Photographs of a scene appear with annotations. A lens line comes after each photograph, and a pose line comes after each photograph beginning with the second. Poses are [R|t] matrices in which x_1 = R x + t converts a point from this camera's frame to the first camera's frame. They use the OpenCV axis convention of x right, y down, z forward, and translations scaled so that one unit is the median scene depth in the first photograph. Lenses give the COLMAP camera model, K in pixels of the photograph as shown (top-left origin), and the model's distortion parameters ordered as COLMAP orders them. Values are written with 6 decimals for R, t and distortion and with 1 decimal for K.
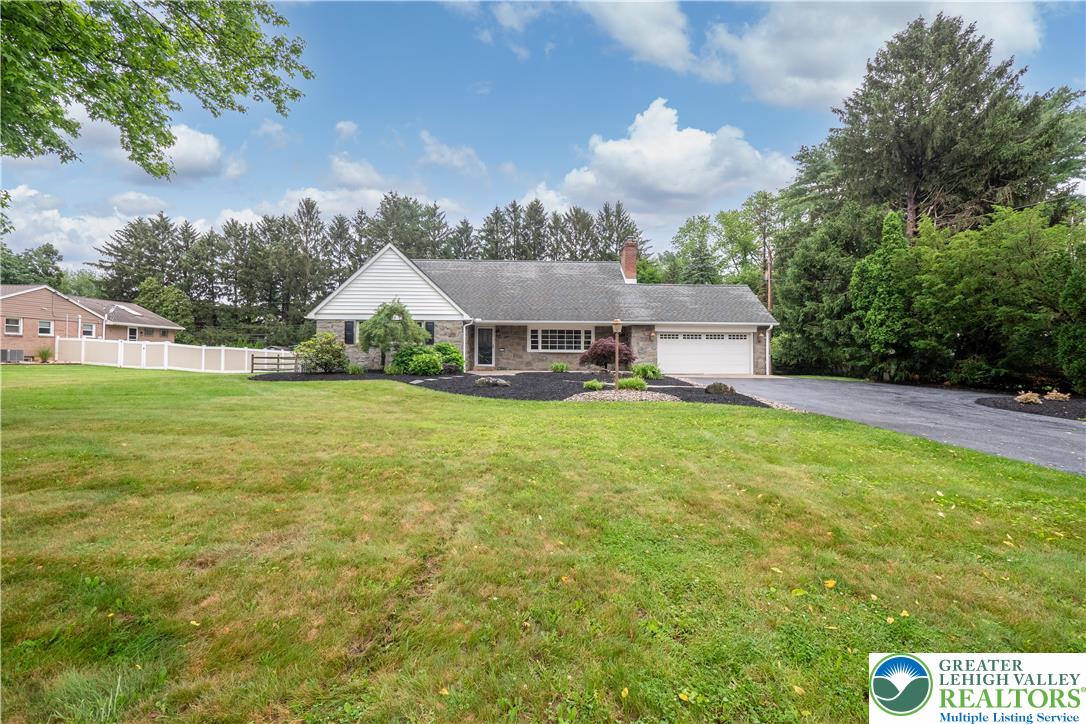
lens RADIAL K [[468.0, 0, 543.5], [0, 468.0, 358.1], [0, 0, 1]] dist [0.001370, 0.000130]
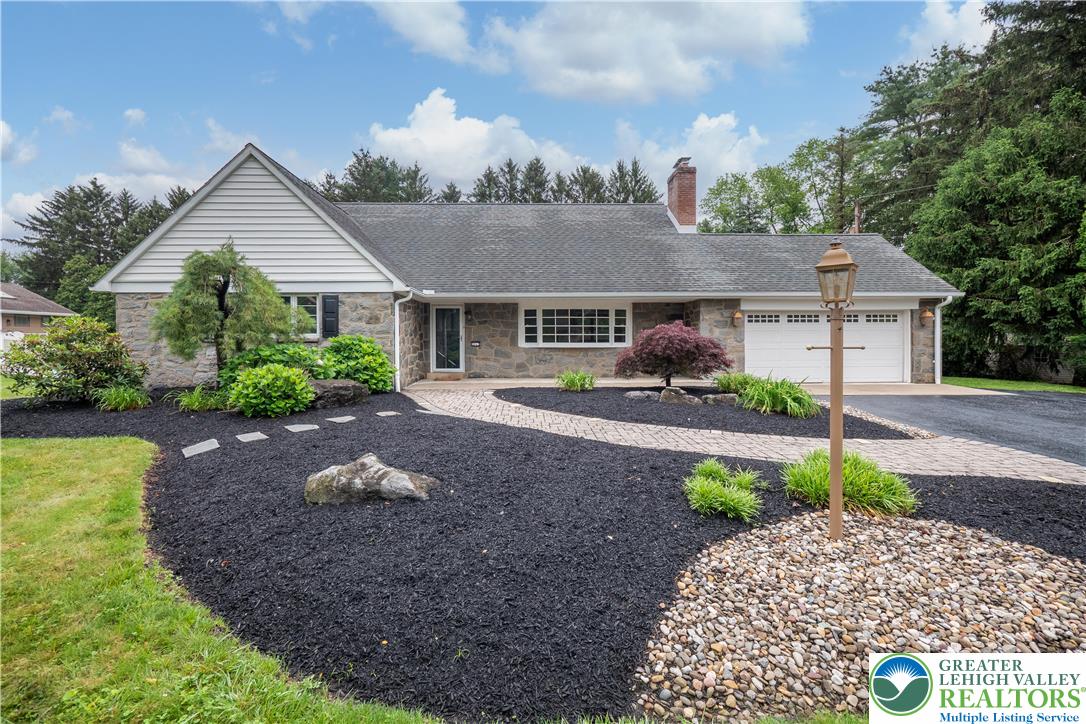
lens RADIAL K [[468.0, 0, 541.1], [0, 468.0, 347.2], [0, 0, 1]] dist [0.001370, 0.000130]
pose [[0.999878, -0.009726, -0.012245, 0.000799], [0.009846, 0.999904, 0.009770, -0.018305], [0.012149, -0.009890, 0.999877, 0.397365]]
